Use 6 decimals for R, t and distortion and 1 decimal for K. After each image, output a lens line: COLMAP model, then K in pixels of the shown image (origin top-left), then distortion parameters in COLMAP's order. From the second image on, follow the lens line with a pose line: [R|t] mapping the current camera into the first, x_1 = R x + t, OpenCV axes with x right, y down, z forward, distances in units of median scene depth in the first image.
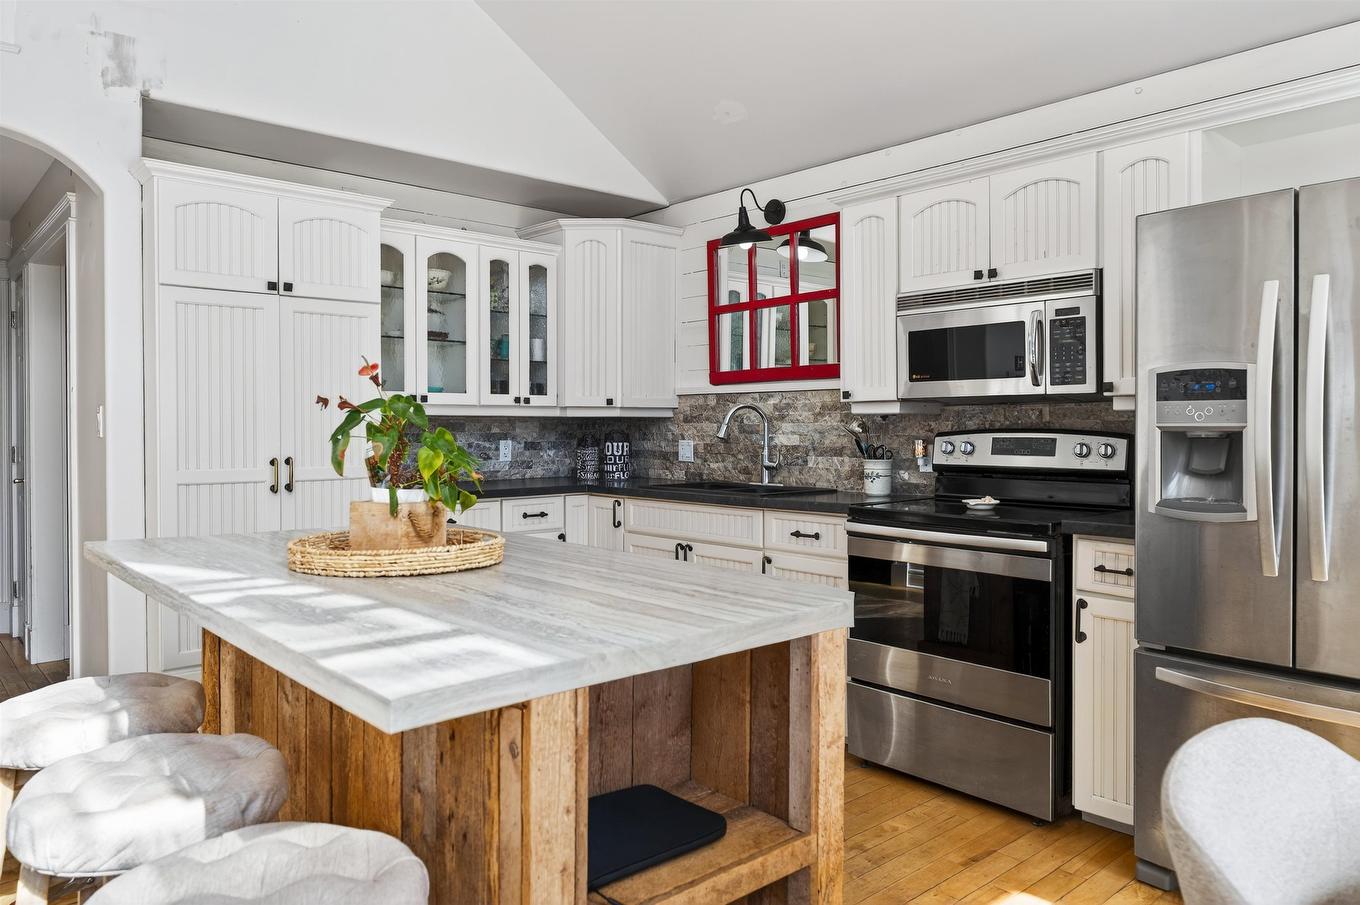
lens RADIAL K [[921.7, 0, 686.8], [0, 921.7, 433.0], [0, 0, 1]] dist [-0.007010, -0.000181]
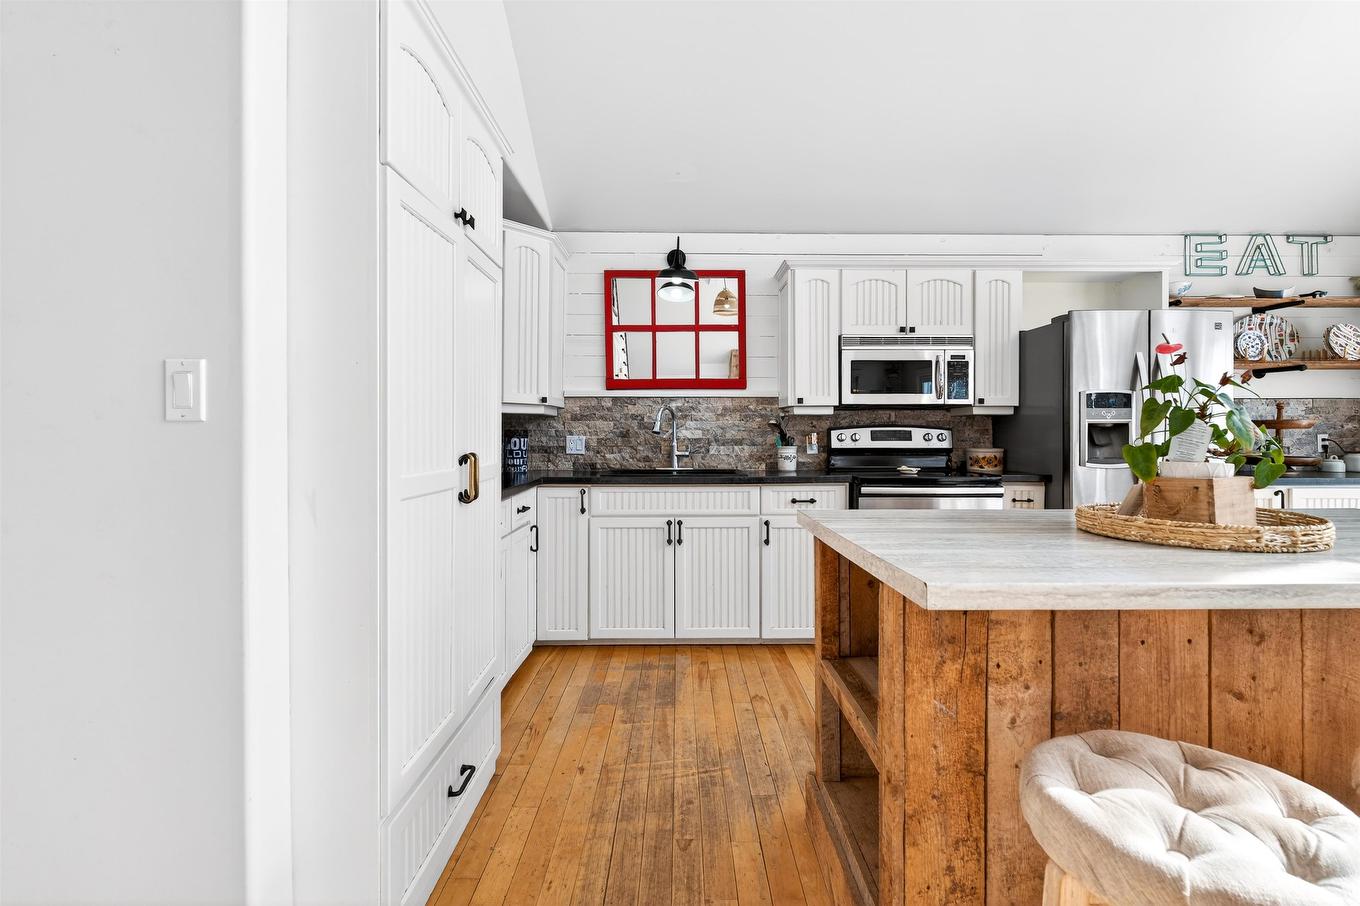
lens RADIAL K [[599.6, 0, 684.7], [0, 599.6, 439.1], [0, 0, 1]] dist [-0.001001, -0.000507]
pose [[0.657724, -0.006332, 0.753232, -0.579071], [0.005611, 0.999978, 0.003507, 0.012463], [-0.753238, 0.001920, 0.657745, 0.471710]]
